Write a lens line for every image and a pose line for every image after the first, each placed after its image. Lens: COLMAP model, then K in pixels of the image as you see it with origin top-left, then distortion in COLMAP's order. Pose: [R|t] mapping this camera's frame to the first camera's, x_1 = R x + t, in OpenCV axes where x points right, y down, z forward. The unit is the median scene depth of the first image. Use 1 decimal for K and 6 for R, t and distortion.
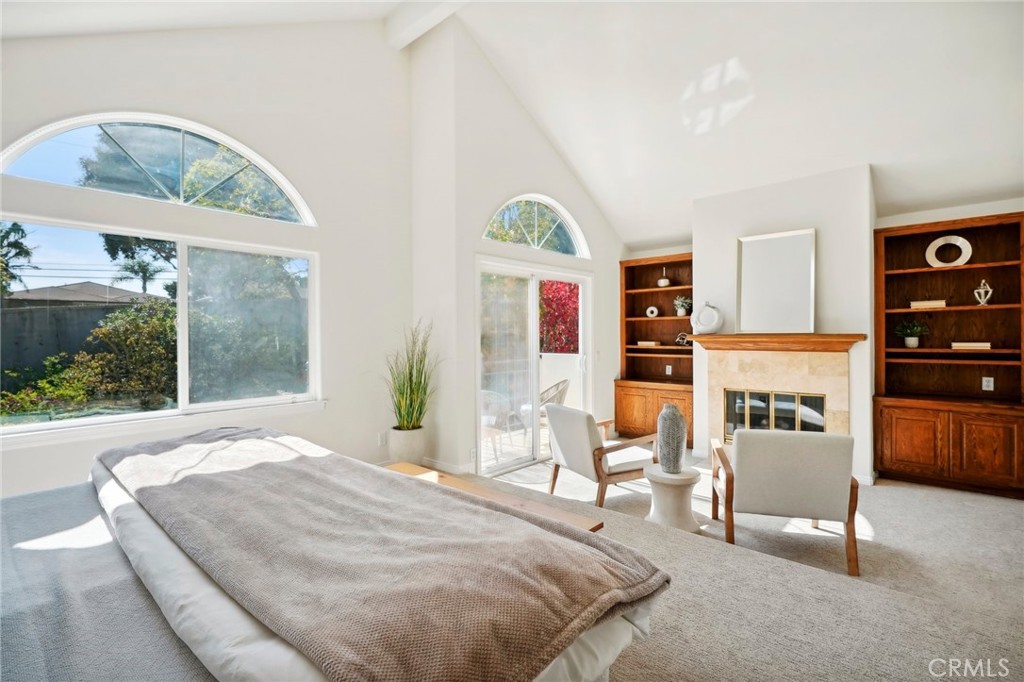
lens RADIAL K [[474.9, 0, 513.2], [0, 474.9, 332.0], [0, 0, 1]] dist [-0.001709, 0.000549]
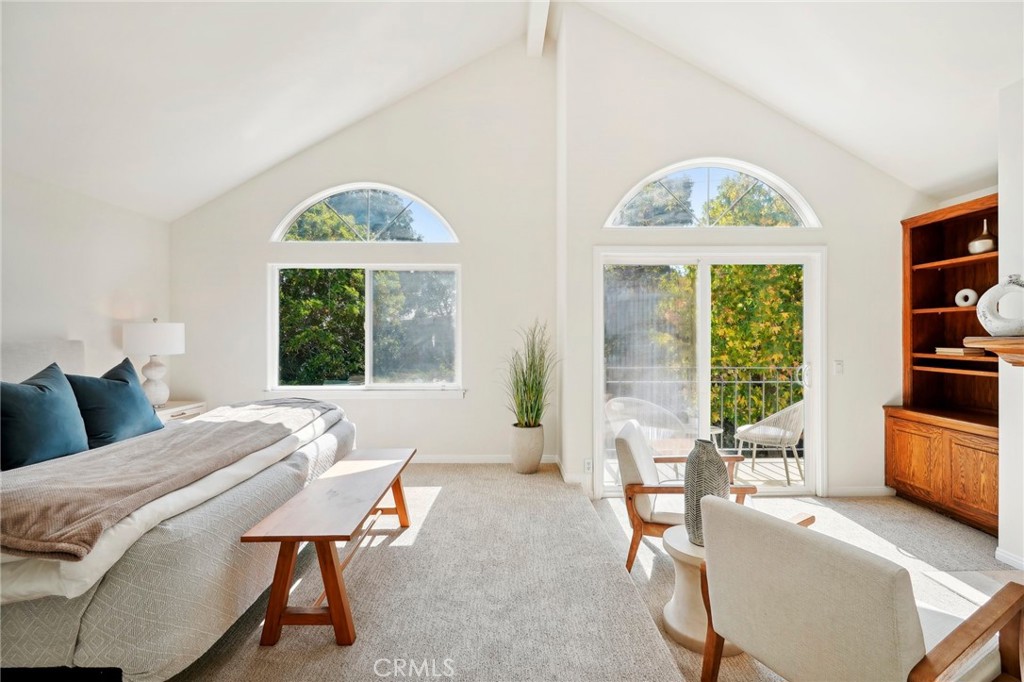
lens RADIAL K [[474.9, 0, 513.2], [0, 474.9, 332.0], [0, 0, 1]] dist [-0.001709, 0.000549]
pose [[0.677080, 0.001409, -0.735908, 0.357334], [0.000439, 0.999997, 0.002319, -0.001371], [0.735909, -0.001893, 0.677078, 0.195499]]
